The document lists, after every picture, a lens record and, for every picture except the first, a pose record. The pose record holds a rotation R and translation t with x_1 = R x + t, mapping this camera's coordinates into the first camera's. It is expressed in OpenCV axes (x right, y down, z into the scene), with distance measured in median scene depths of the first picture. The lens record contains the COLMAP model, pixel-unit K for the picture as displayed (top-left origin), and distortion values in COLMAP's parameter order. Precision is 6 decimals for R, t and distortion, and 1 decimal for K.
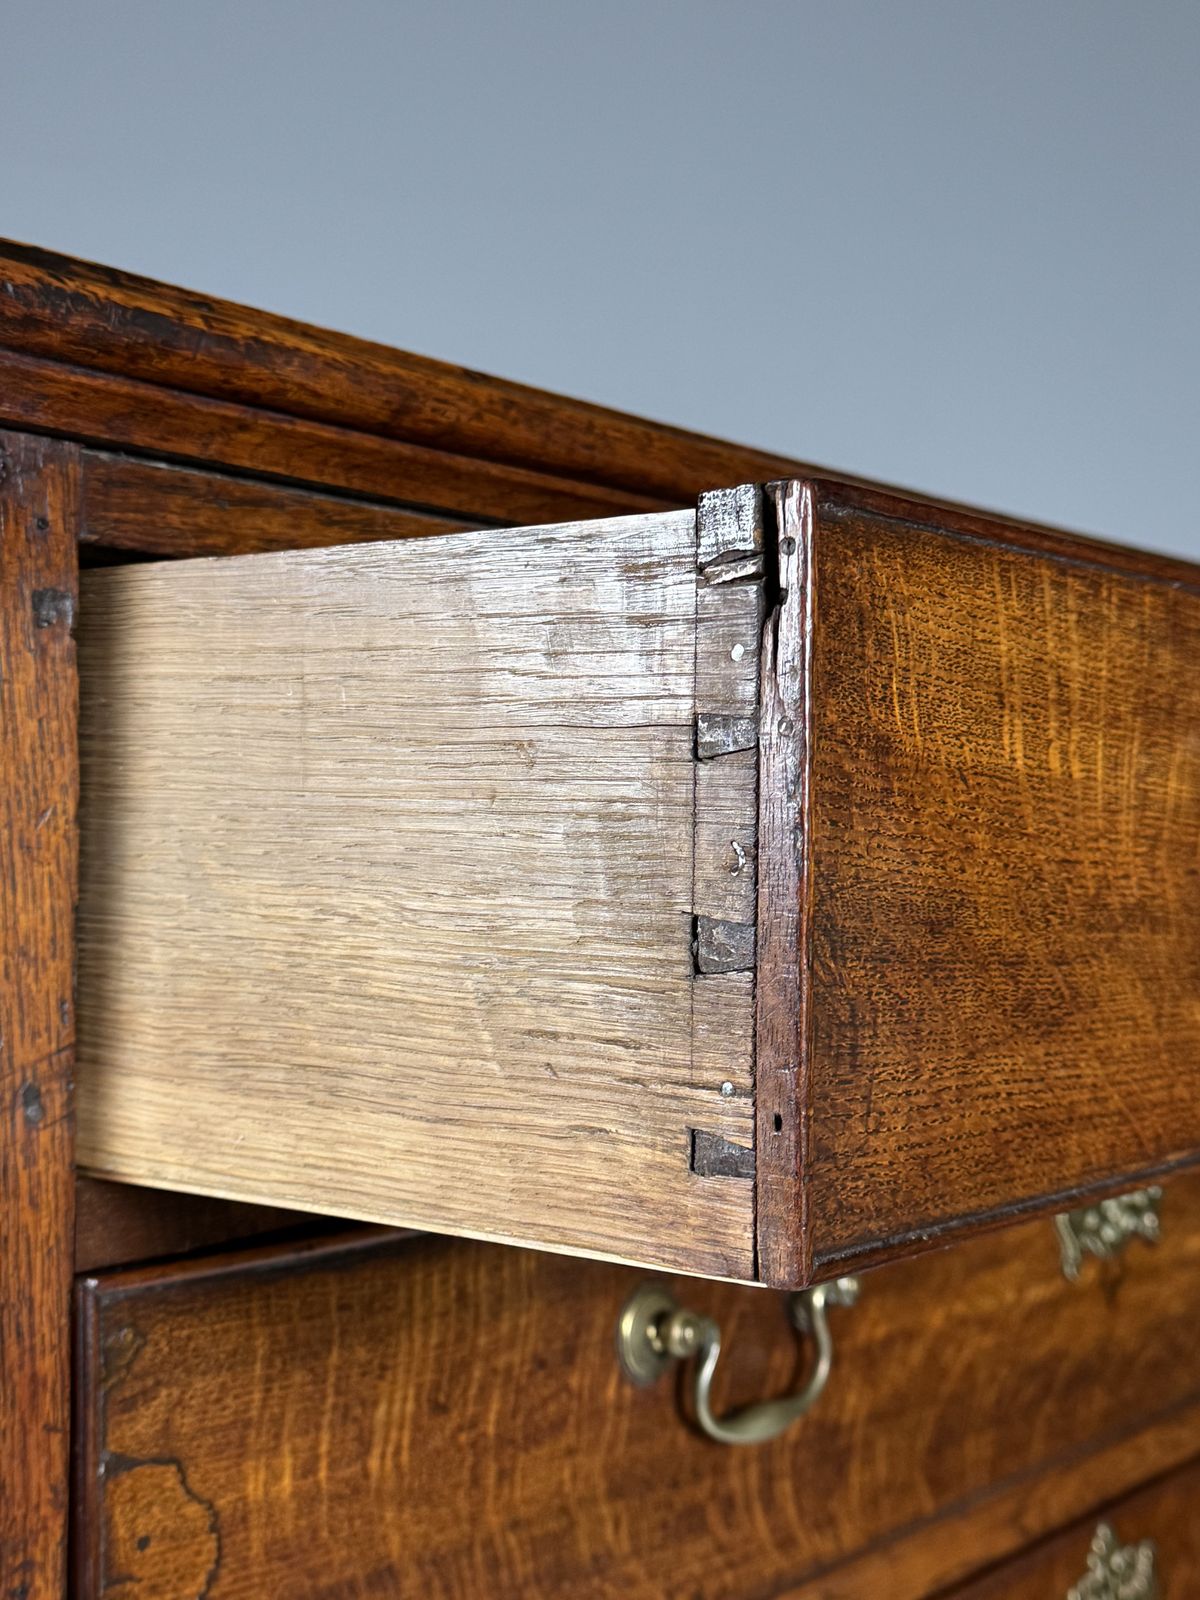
lens RADIAL K [[2071.9, 0, 600.0], [0, 2071.9, 800.0], [0, 0, 1]] dist [0.182639, -0.368018]
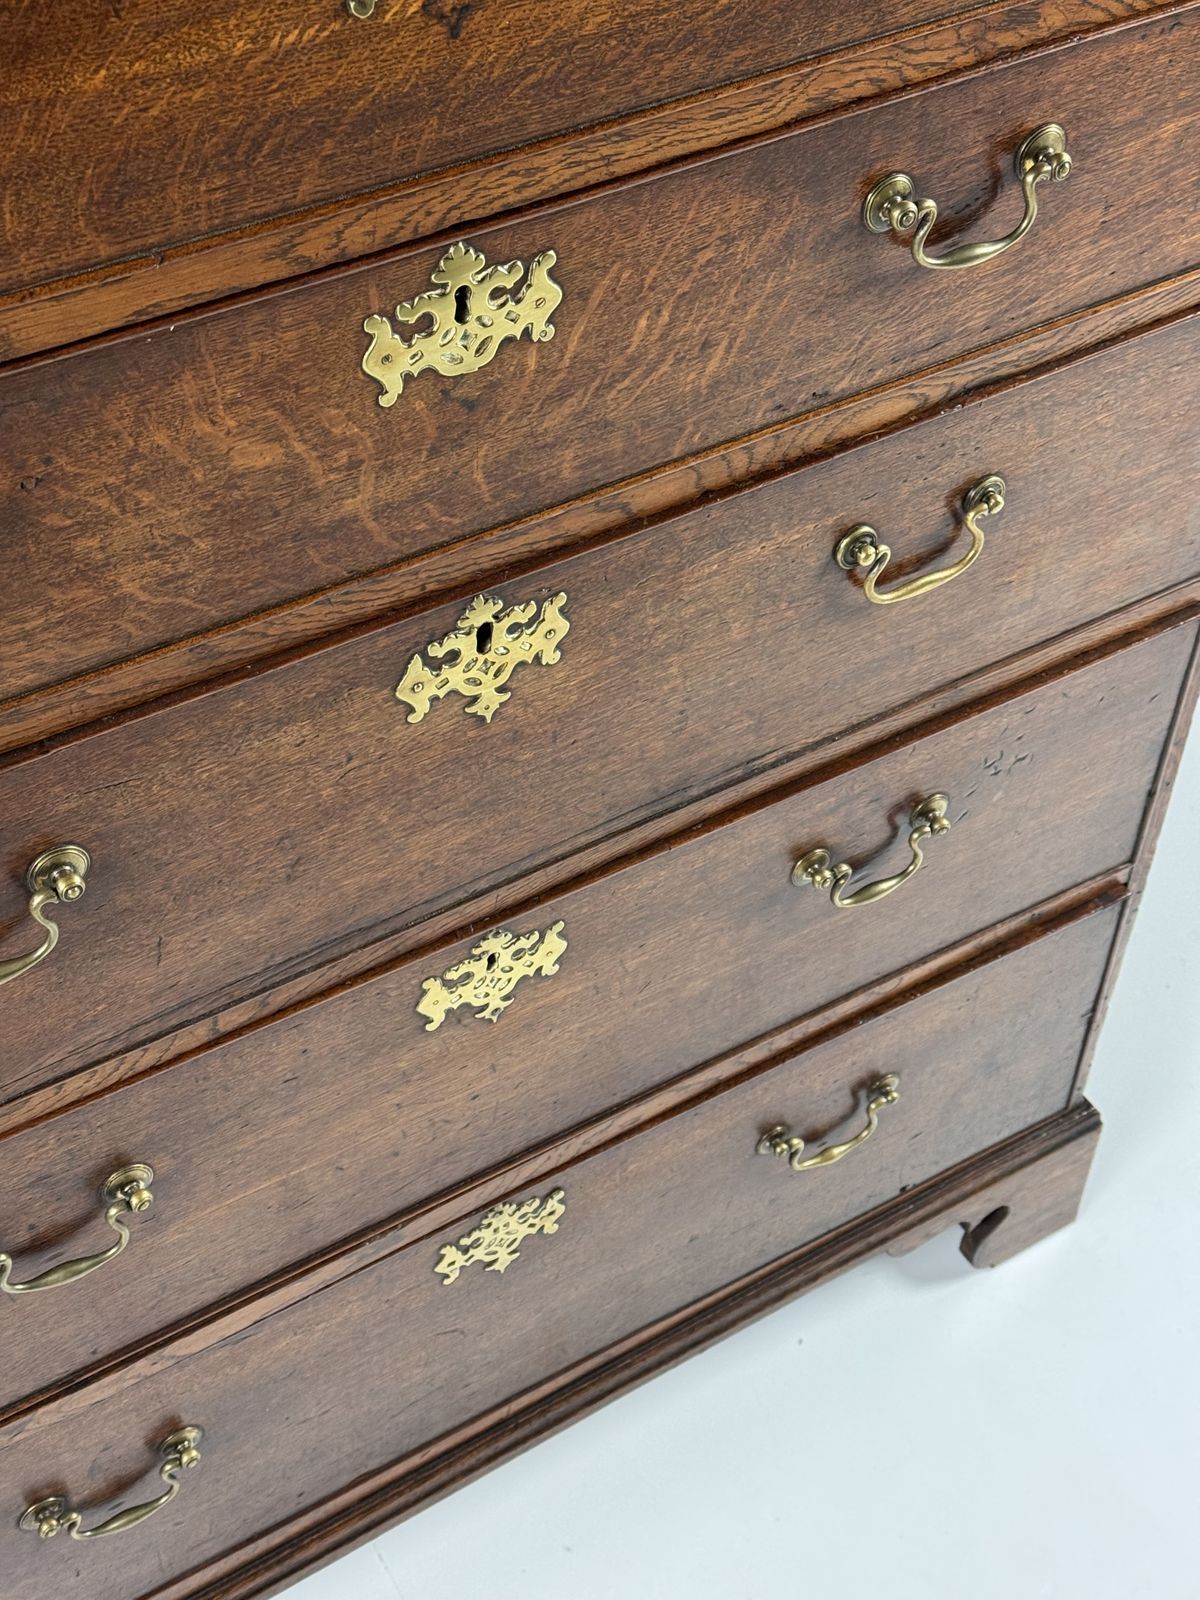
lens RADIAL K [[2204.5, 0, 600.0], [0, 2204.5, 800.0], [0, 0, 1]] dist [0.221172, -0.530153]
pose [[0.944745, 0.232393, -0.231192, 0.873992], [0.005765, 0.693386, 0.720543, -0.330756], [0.327754, -0.682063, 0.653733, 0.236881]]
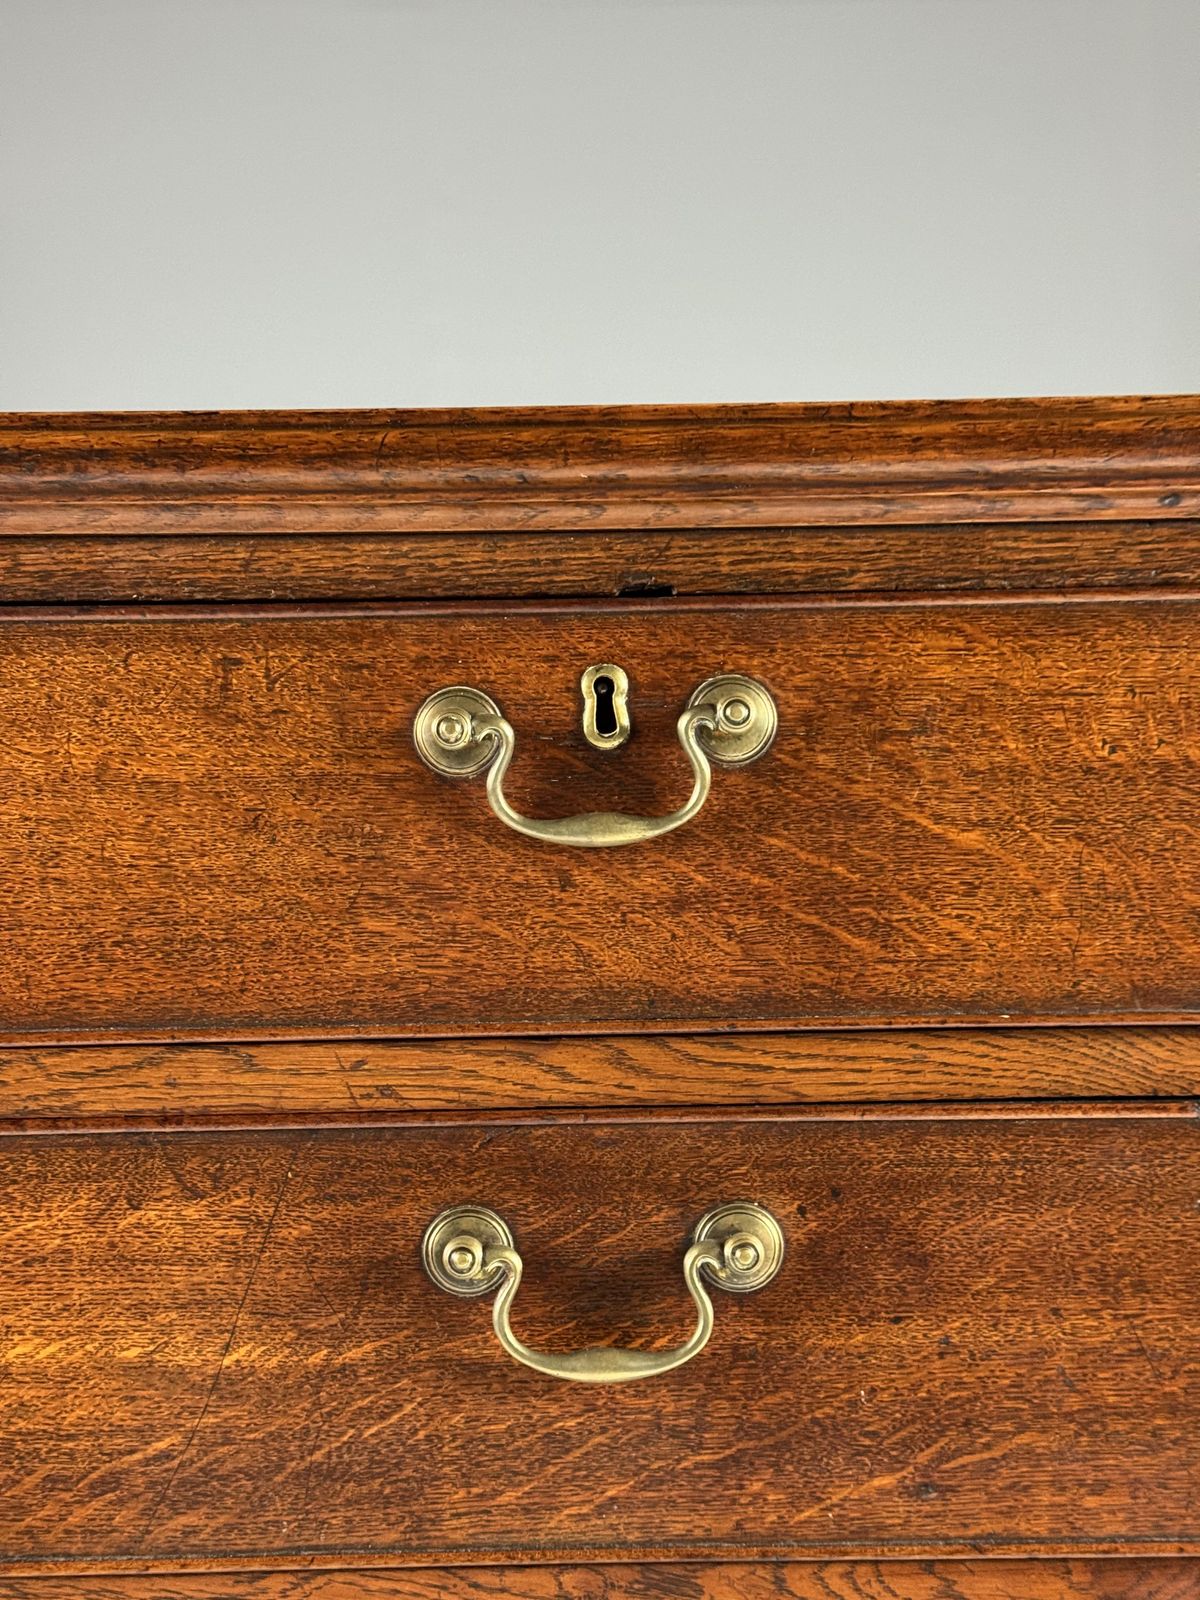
lens RADIAL K [[2064.7, 0, 599.4], [0, 2064.7, 812.0], [0, 0, 1]] dist [0.163017, -0.213885]
pose [[0.640323, 0.000159, -0.768106, 1.495538], [0.033376, 0.999050, 0.028031, 0.019165], [0.767380, -0.043585, 0.639709, 1.084344]]
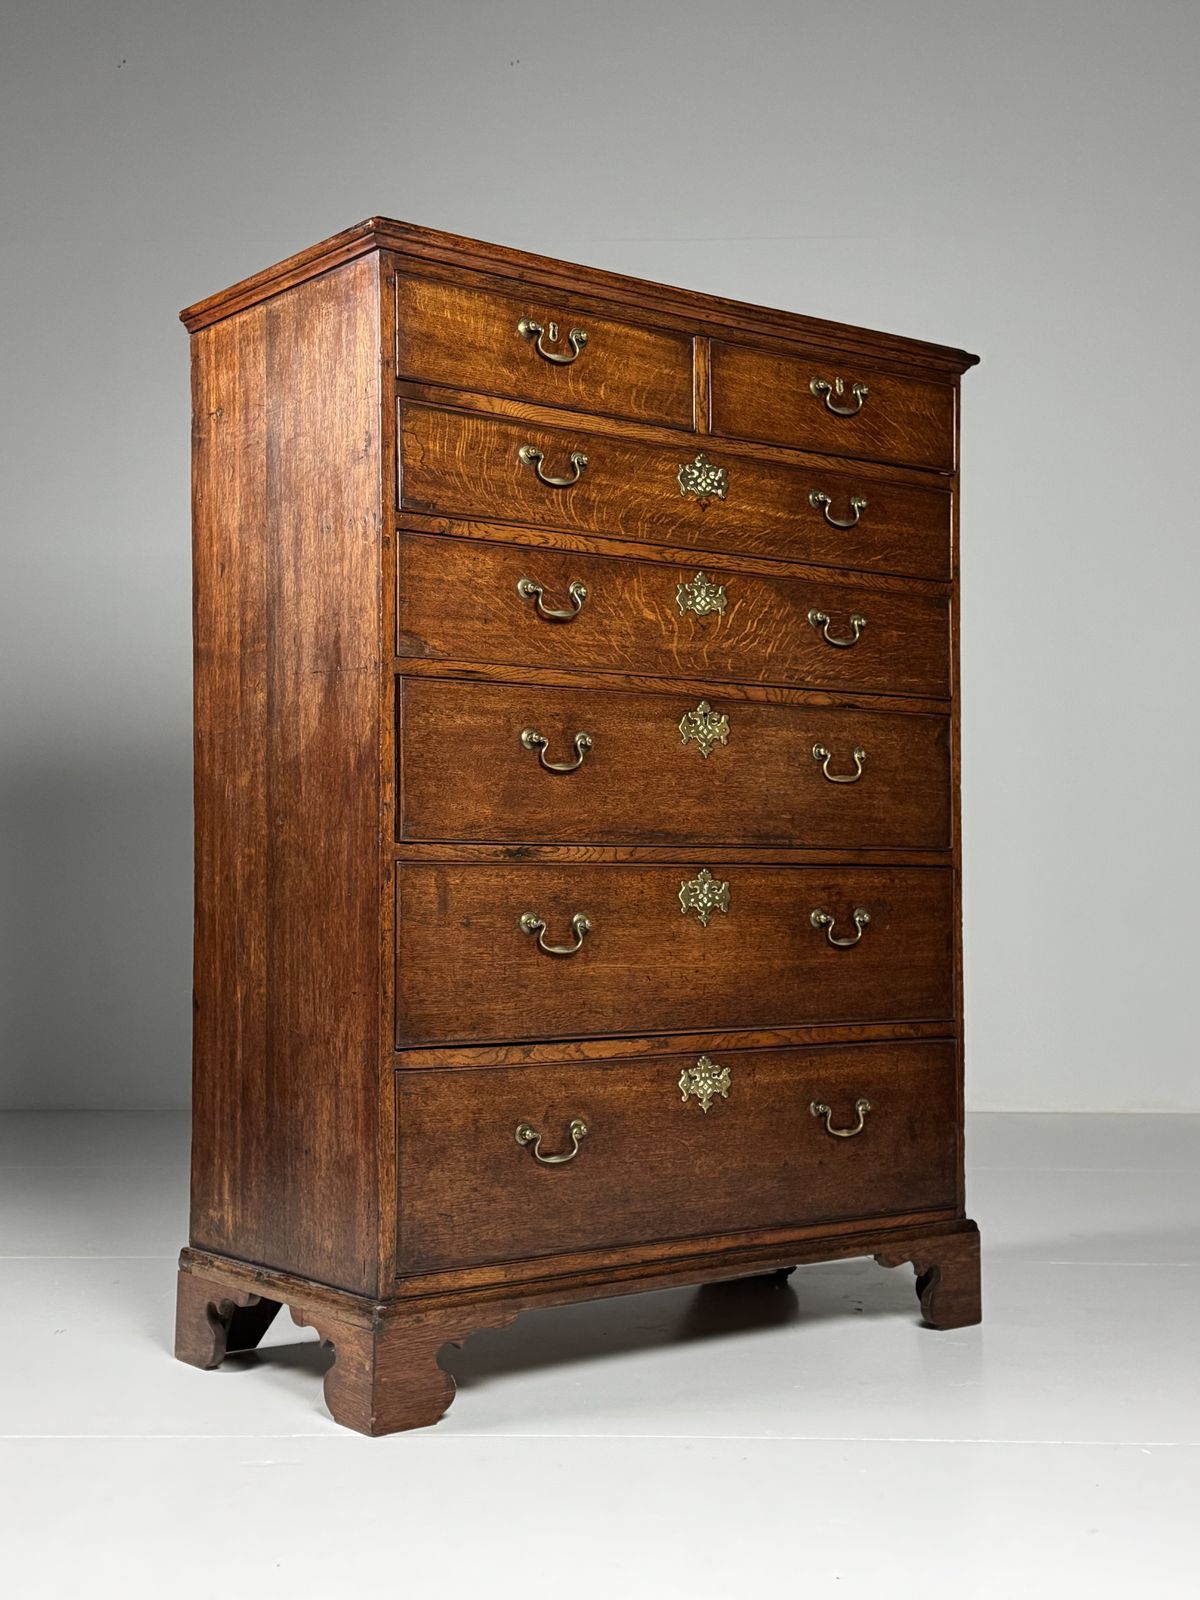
lens RADIAL K [[2064.7, 0, 599.4], [0, 2064.7, 812.0], [0, 0, 1]] dist [0.163017, -0.213885]
pose [[0.973725, -0.026078, -0.226227, 1.218494], [0.019932, 0.999369, -0.029409, 1.213546], [0.226851, 0.024127, 0.973631, -3.441532]]
